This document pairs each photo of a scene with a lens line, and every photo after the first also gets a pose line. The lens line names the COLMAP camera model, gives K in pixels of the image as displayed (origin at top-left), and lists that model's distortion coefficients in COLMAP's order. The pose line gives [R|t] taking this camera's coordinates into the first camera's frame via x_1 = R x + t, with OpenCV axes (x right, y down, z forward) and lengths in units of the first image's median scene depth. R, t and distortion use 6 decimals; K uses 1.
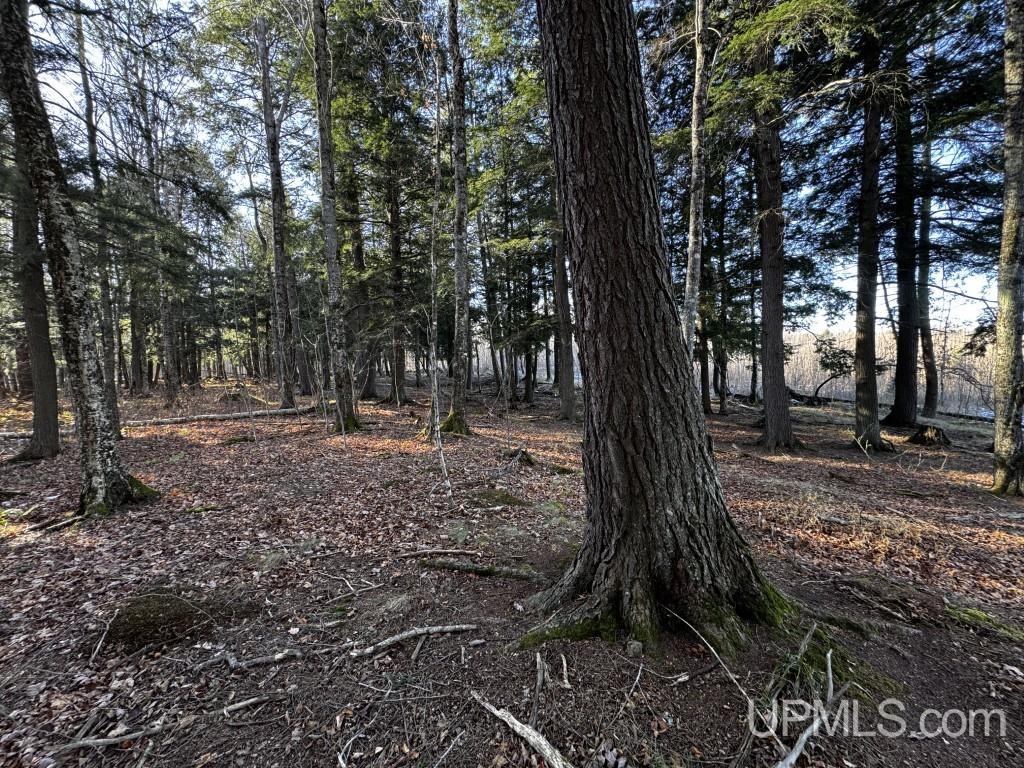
lens RADIAL K [[403.4, 0, 512.0], [0, 403.4, 384.0], [0, 0, 1]] dist [0.001839, 0.000082]
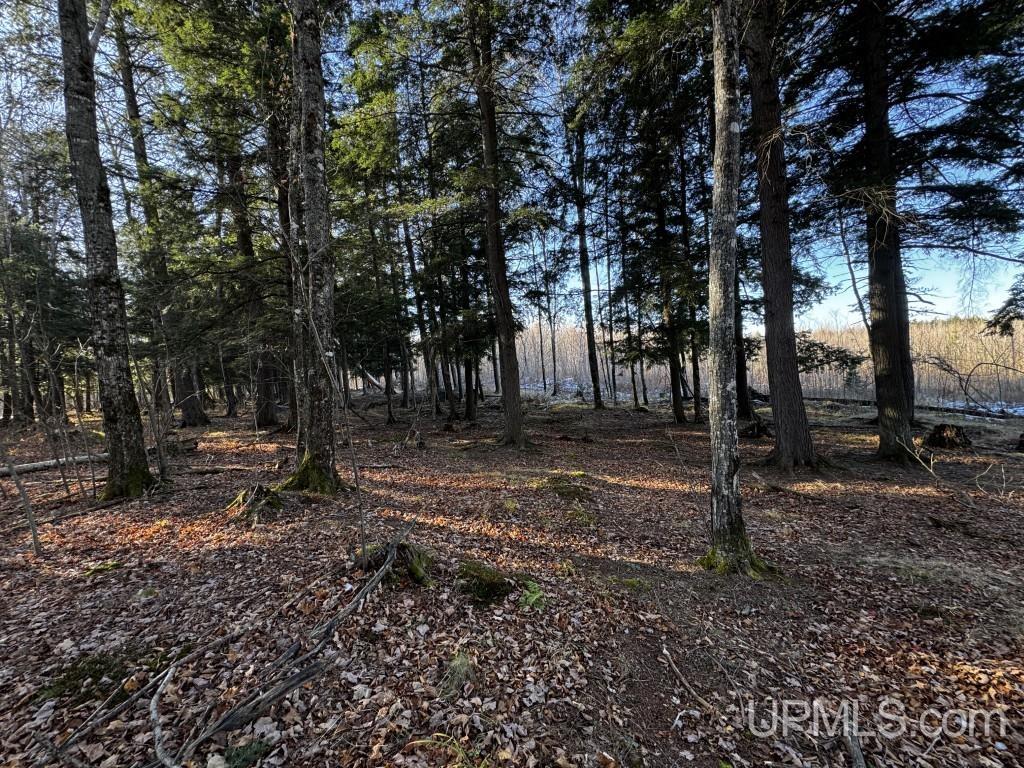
lens RADIAL K [[412.3, 0, 512.0], [0, 412.3, 384.0], [0, 0, 1]] dist [-0.001262, -0.000112]
pose [[0.991854, -0.047495, 0.118190, 0.069772], [0.051249, 0.998267, -0.028930, 0.000862], [-0.116612, 0.034752, 0.992569, 0.345314]]
